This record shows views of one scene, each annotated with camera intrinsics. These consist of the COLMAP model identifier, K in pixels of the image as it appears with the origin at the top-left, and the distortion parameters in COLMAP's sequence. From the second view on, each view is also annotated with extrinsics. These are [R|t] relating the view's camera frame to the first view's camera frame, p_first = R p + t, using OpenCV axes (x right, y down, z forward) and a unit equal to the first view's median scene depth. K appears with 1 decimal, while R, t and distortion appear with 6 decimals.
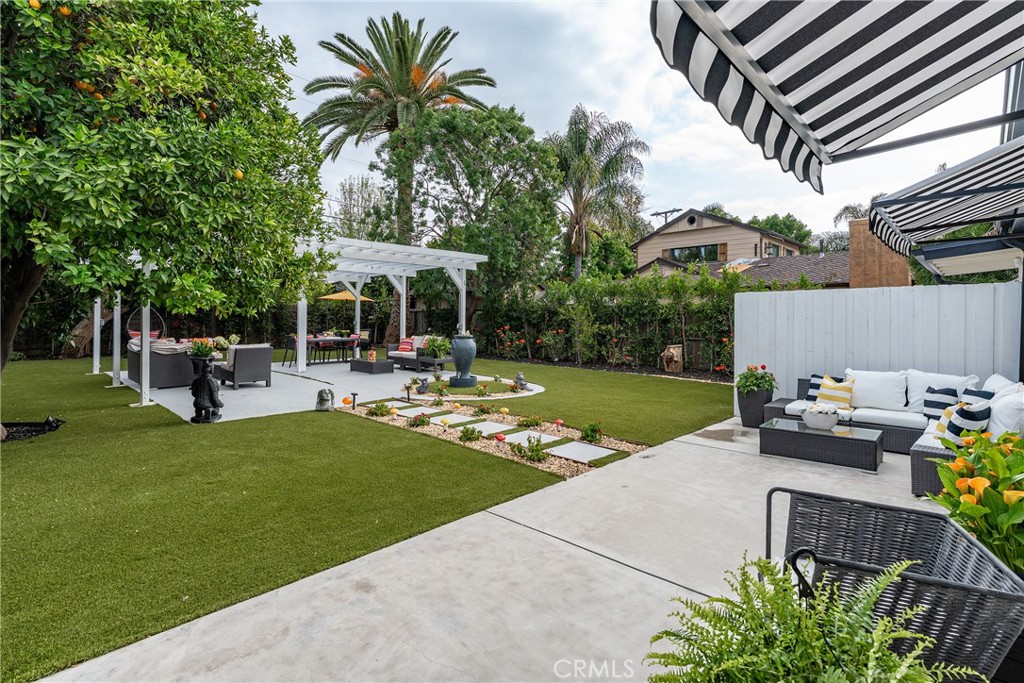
lens RADIAL K [[496.4, 0, 508.9], [0, 496.4, 317.4], [0, 0, 1]] dist [0.000108, 0.000153]
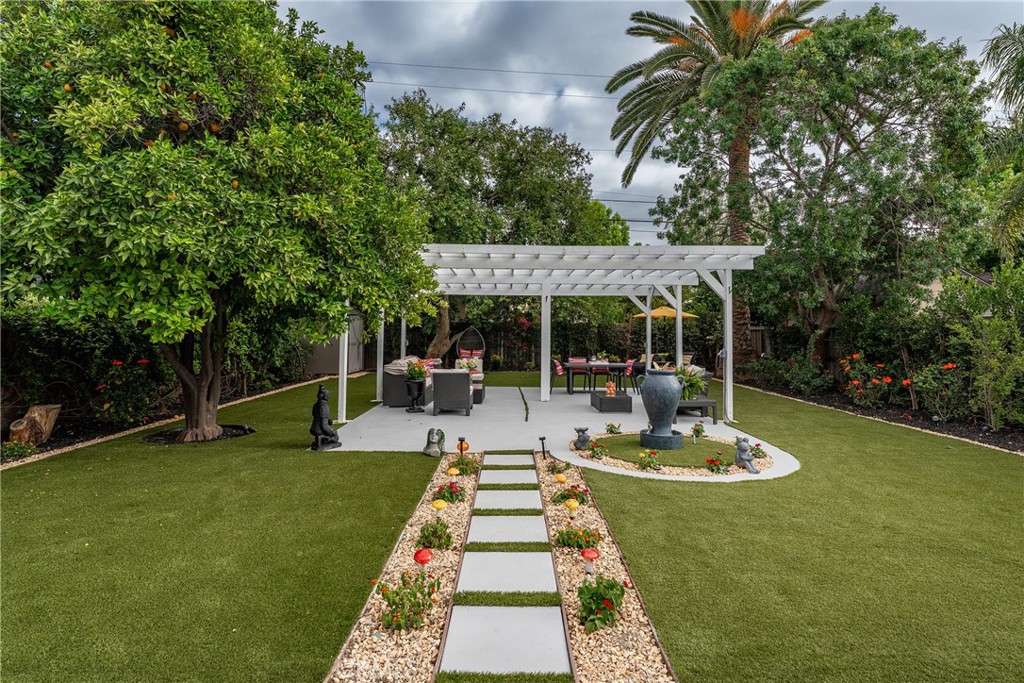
lens RADIAL K [[522.6, 0, 512.5], [0, 522.6, 322.7], [0, 0, 1]] dist [-0.018248, 0.000004]
pose [[0.695592, -0.014638, -0.718288, 0.173002], [-0.001683, 0.999756, -0.022004, -0.006787], [0.718435, 0.016514, 0.695398, 0.244557]]
